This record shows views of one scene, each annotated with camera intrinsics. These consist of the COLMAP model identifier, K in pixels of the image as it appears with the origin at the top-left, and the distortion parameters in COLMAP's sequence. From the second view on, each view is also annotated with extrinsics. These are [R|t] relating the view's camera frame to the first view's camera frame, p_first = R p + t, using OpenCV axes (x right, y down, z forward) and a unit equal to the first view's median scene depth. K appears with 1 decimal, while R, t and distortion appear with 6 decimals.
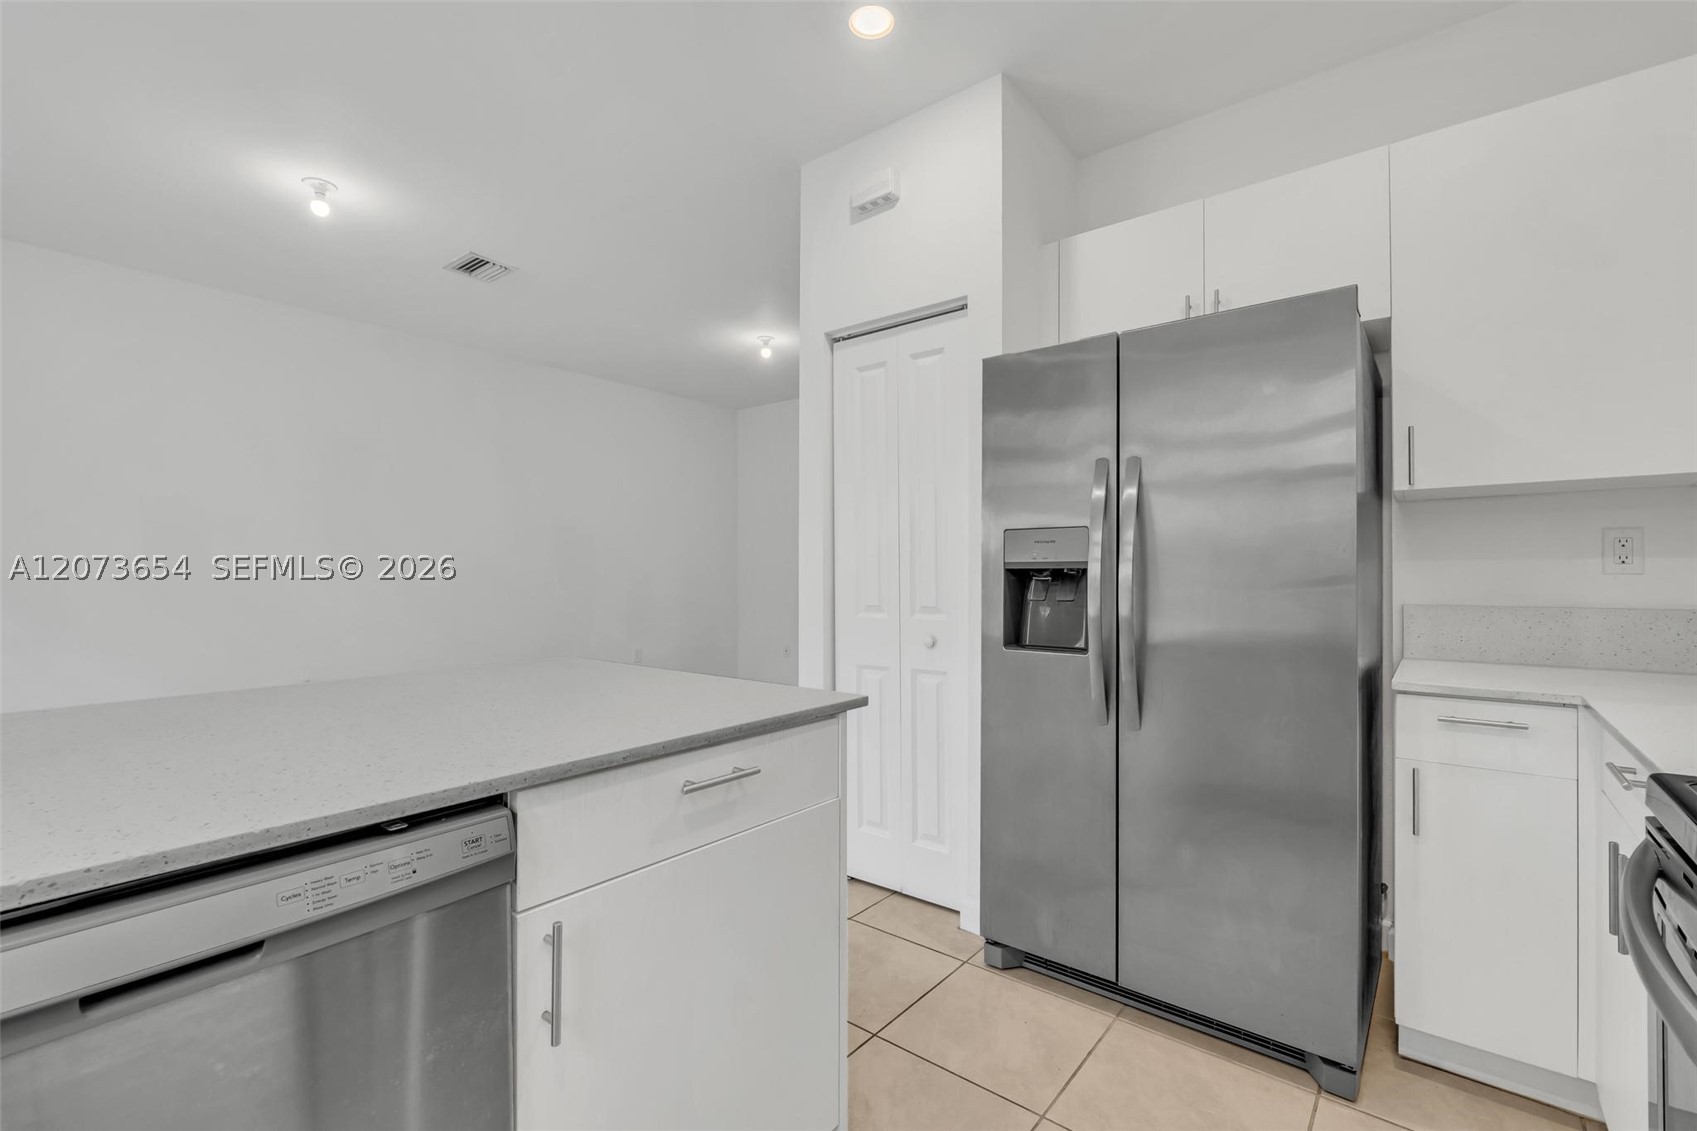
lens RADIAL K [[740.7, 0, 848.5], [0, 740.7, 565.5], [0, 0, 1]] dist [-0.000289, -0.000324]
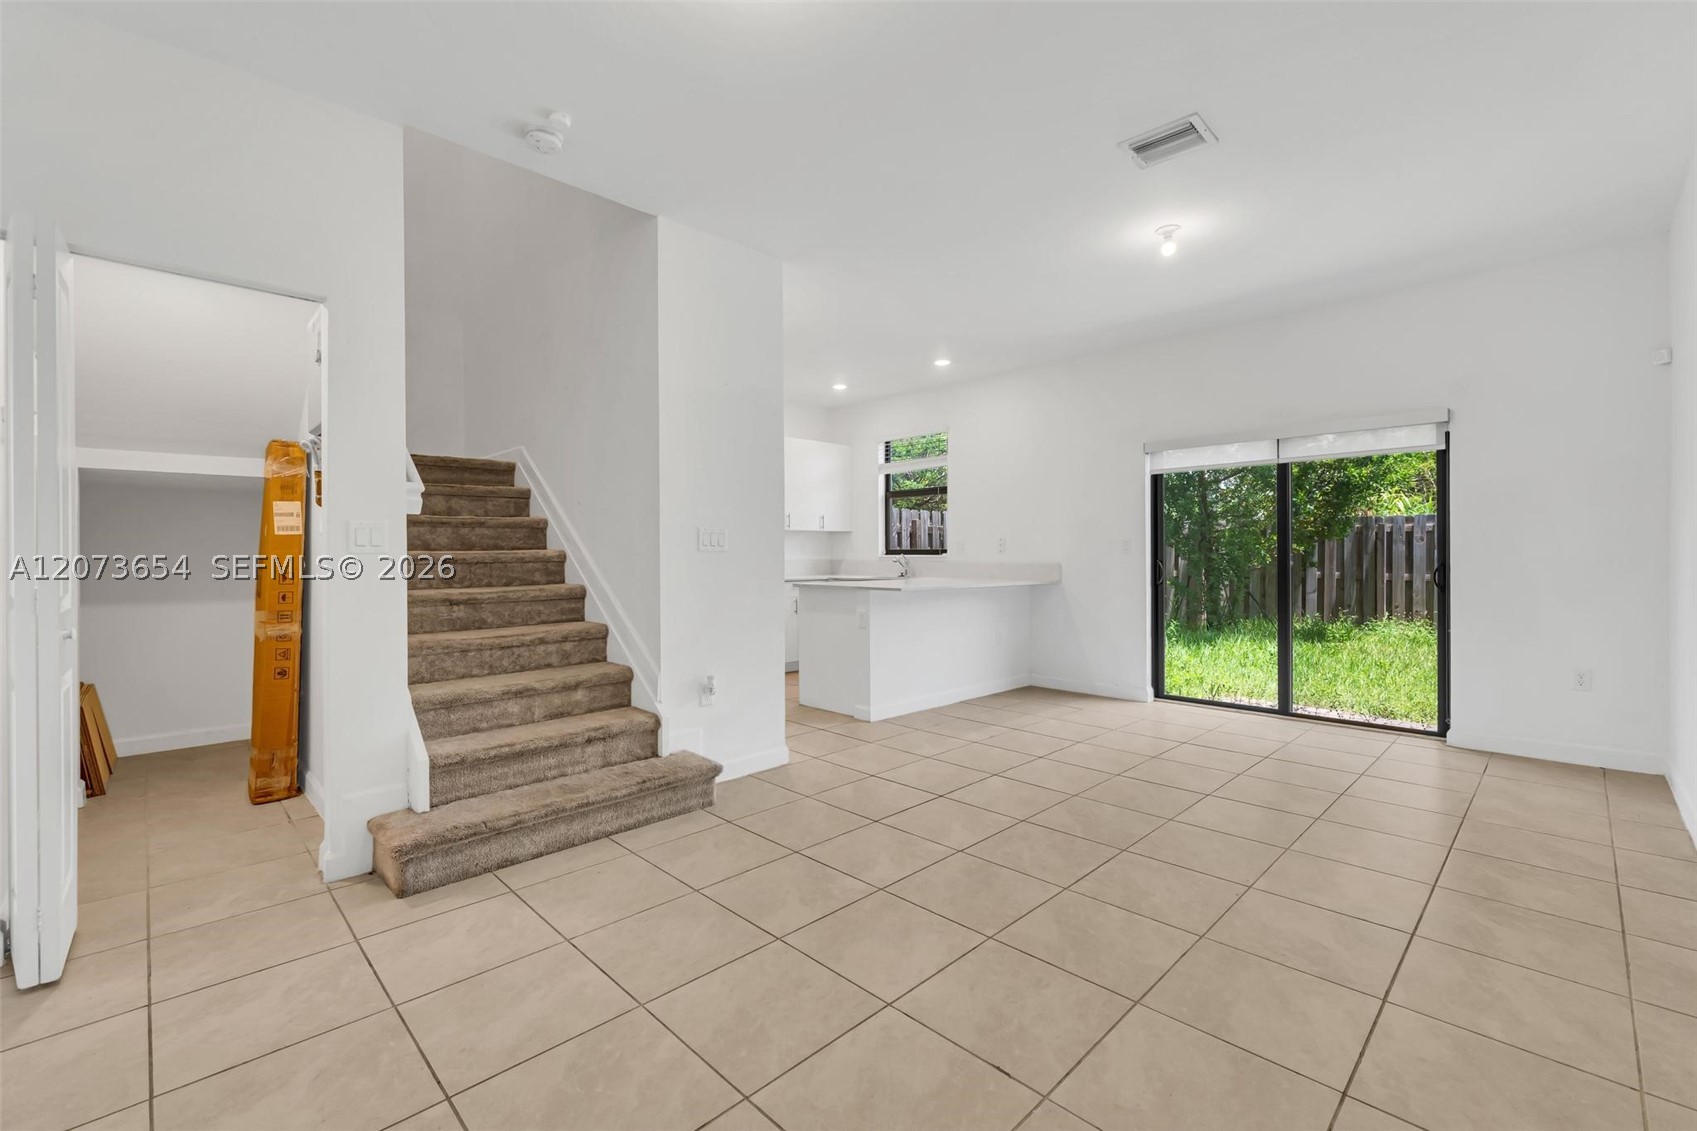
lens RADIAL K [[716.1, 0, 858.3], [0, 716.1, 556.3], [0, 0, 1]] dist [-0.002866, -0.000310]
pose [[-0.994964, -0.000552, 0.100227, -0.385729], [-0.000924, 0.999993, -0.003659, 0.028330], [-0.100224, -0.003734, -0.994958, 2.603691]]
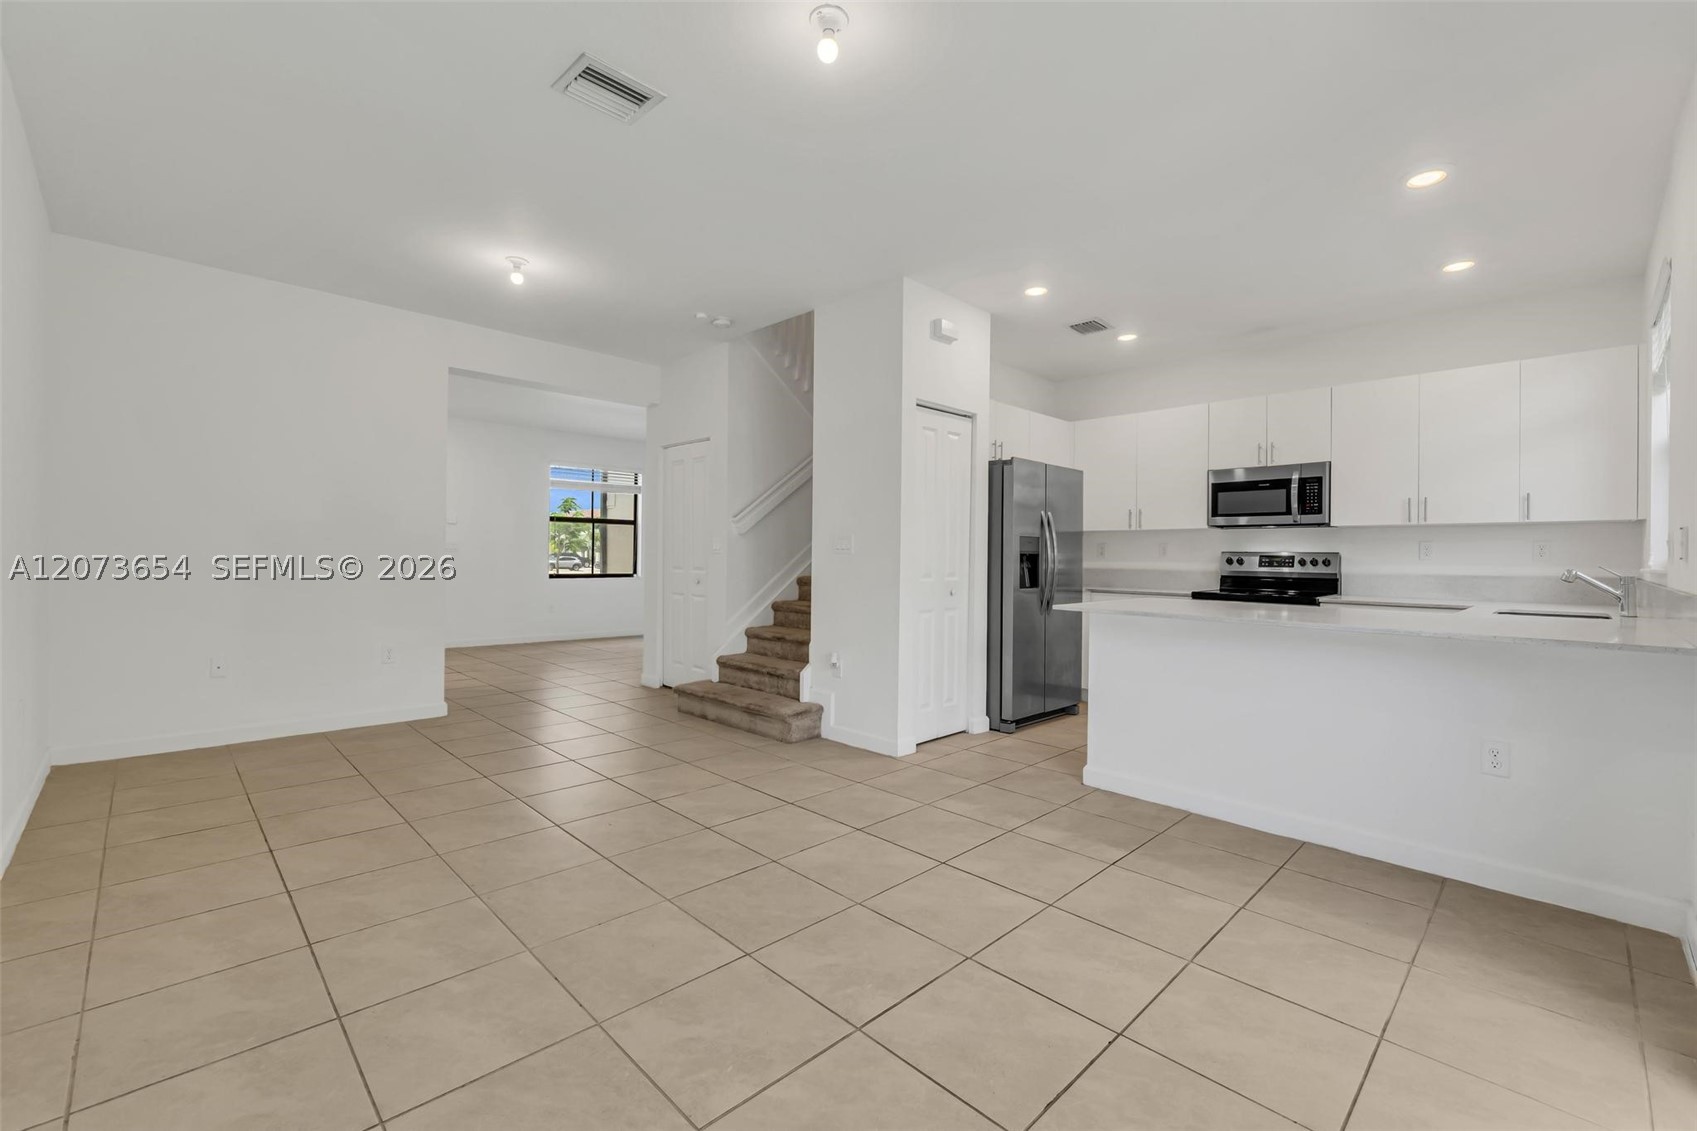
lens RADIAL K [[716.1, 0, 858.3], [0, 716.1, 556.3], [0, 0, 1]] dist [-0.002866, -0.000310]
pose [[0.100817, 0.000852, 0.994905, -1.660864], [-0.019014, 0.999819, 0.001071, 0.017162], [-0.994723, -0.019025, 0.100815, 1.048615]]
